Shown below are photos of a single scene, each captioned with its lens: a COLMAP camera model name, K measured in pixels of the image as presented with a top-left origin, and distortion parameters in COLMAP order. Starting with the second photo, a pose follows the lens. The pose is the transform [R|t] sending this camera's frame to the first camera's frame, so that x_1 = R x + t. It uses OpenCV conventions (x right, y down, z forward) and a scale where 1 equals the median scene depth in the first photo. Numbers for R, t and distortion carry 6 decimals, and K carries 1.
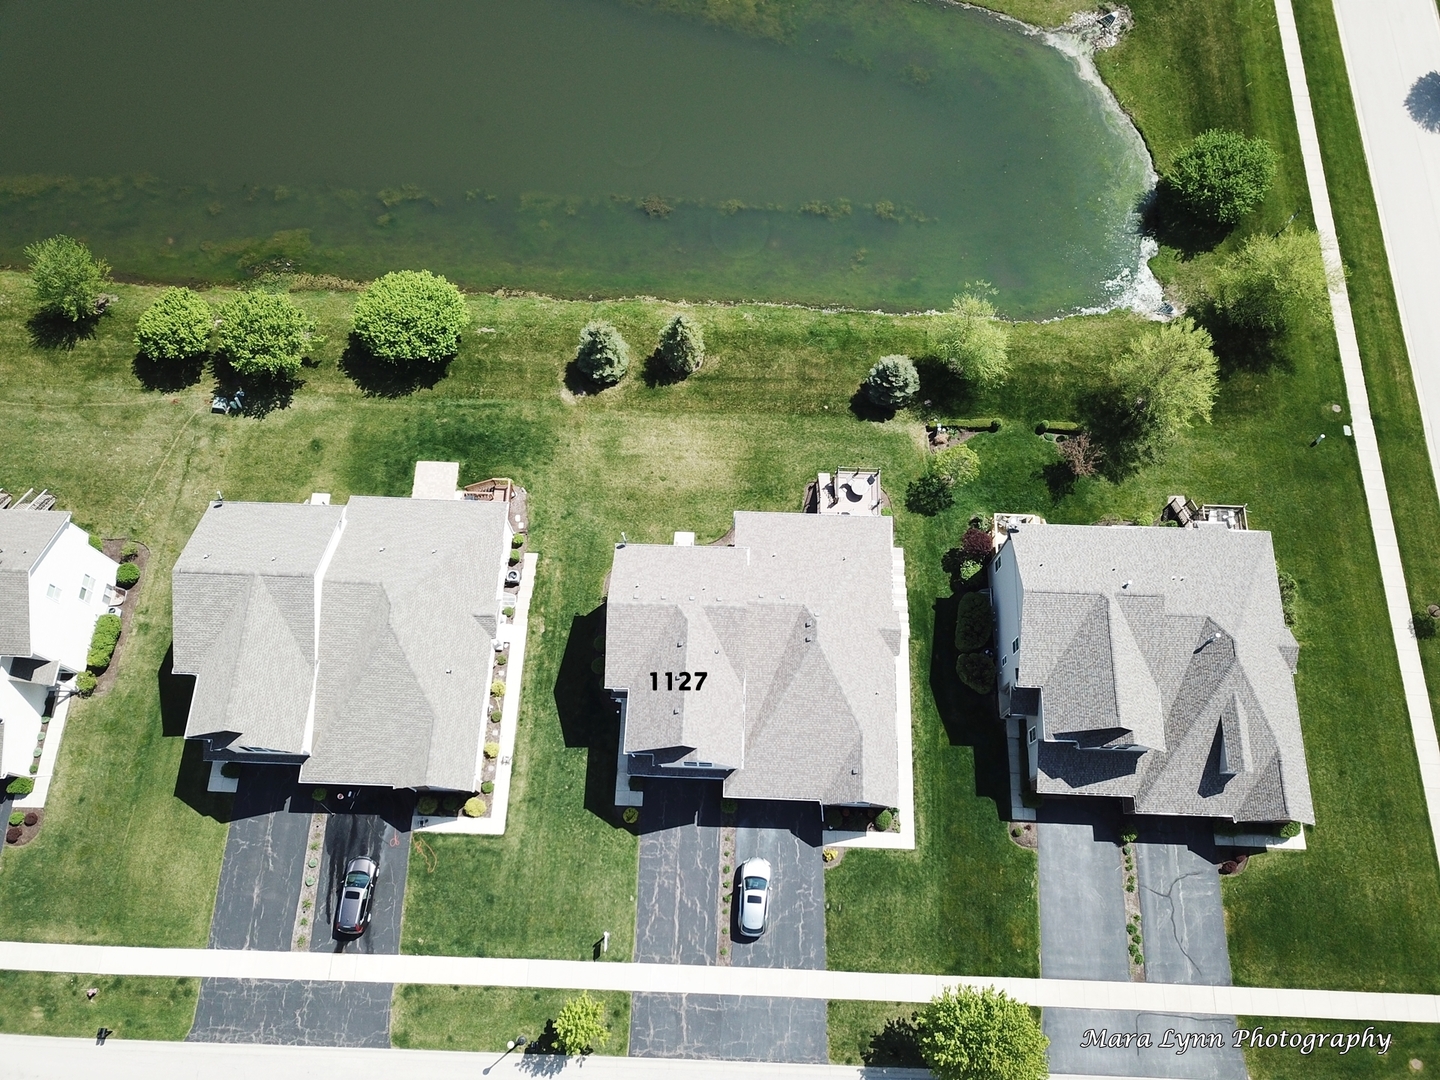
lens RADIAL K [[1100.4, 0, 719.0], [0, 1100.4, 543.7], [0, 0, 1]] dist [0.033691, -0.028654]
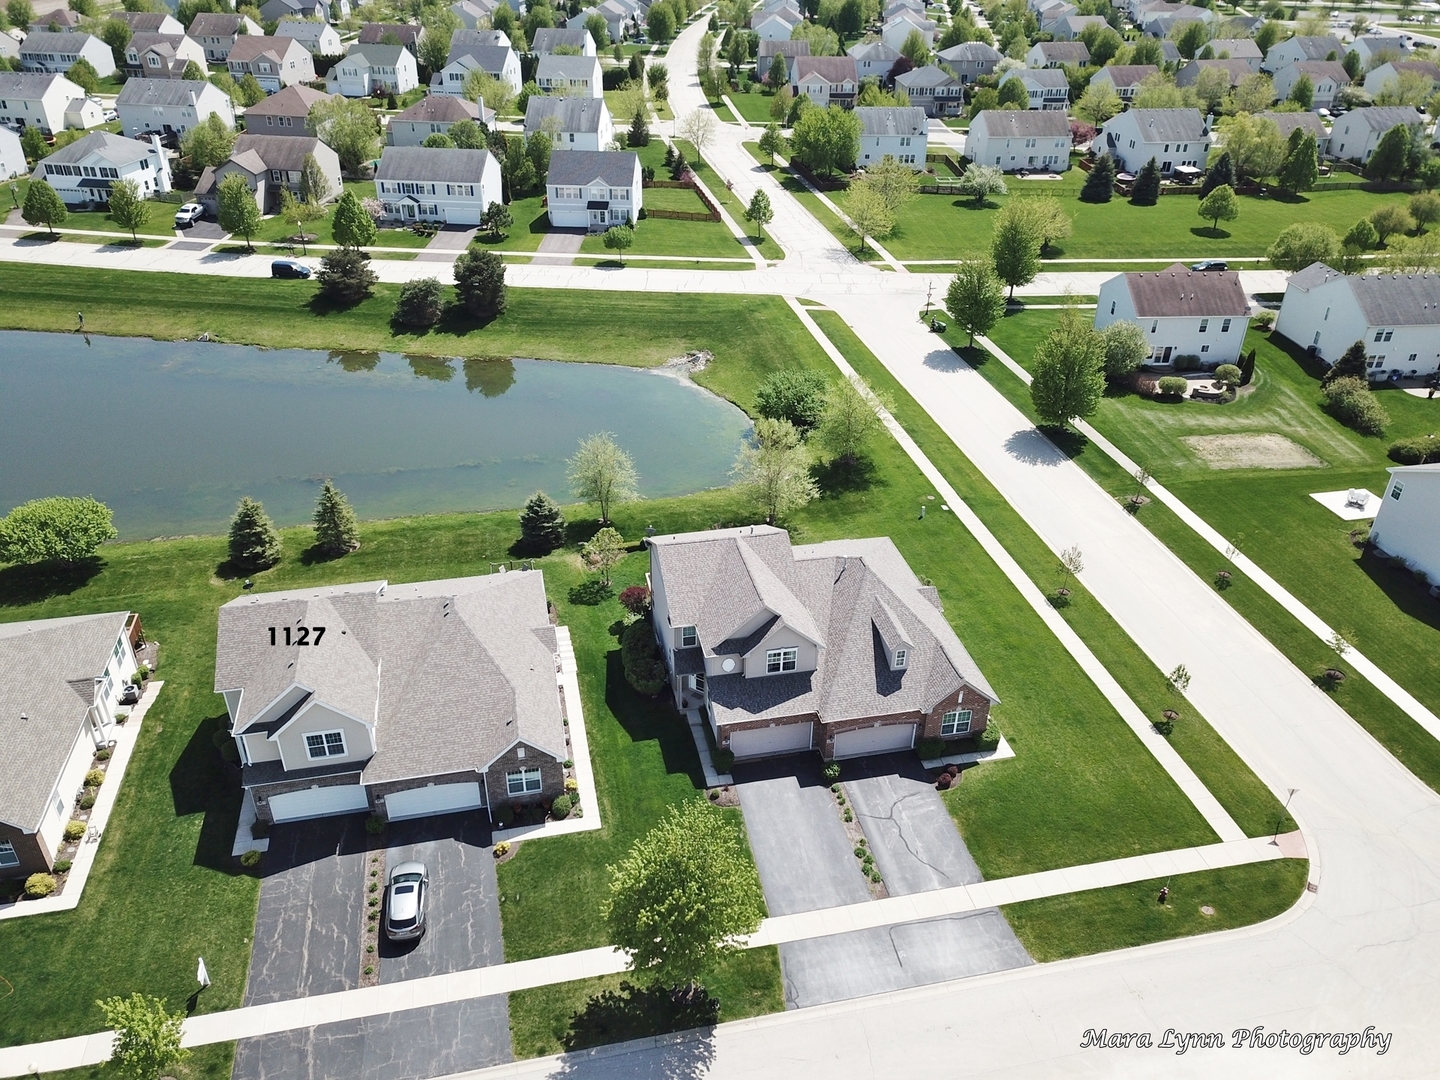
lens RADIAL K [[1100.4, 0, 720.1], [0, 1100.4, 543.4], [0, 0, 1]] dist [0.033691, -0.028654]
pose [[0.968660, -0.122065, 0.216327, 0.108112], [0.228632, 0.778550, -0.584455, 0.629090], [-0.097079, 0.615598, 0.782058, 0.184903]]
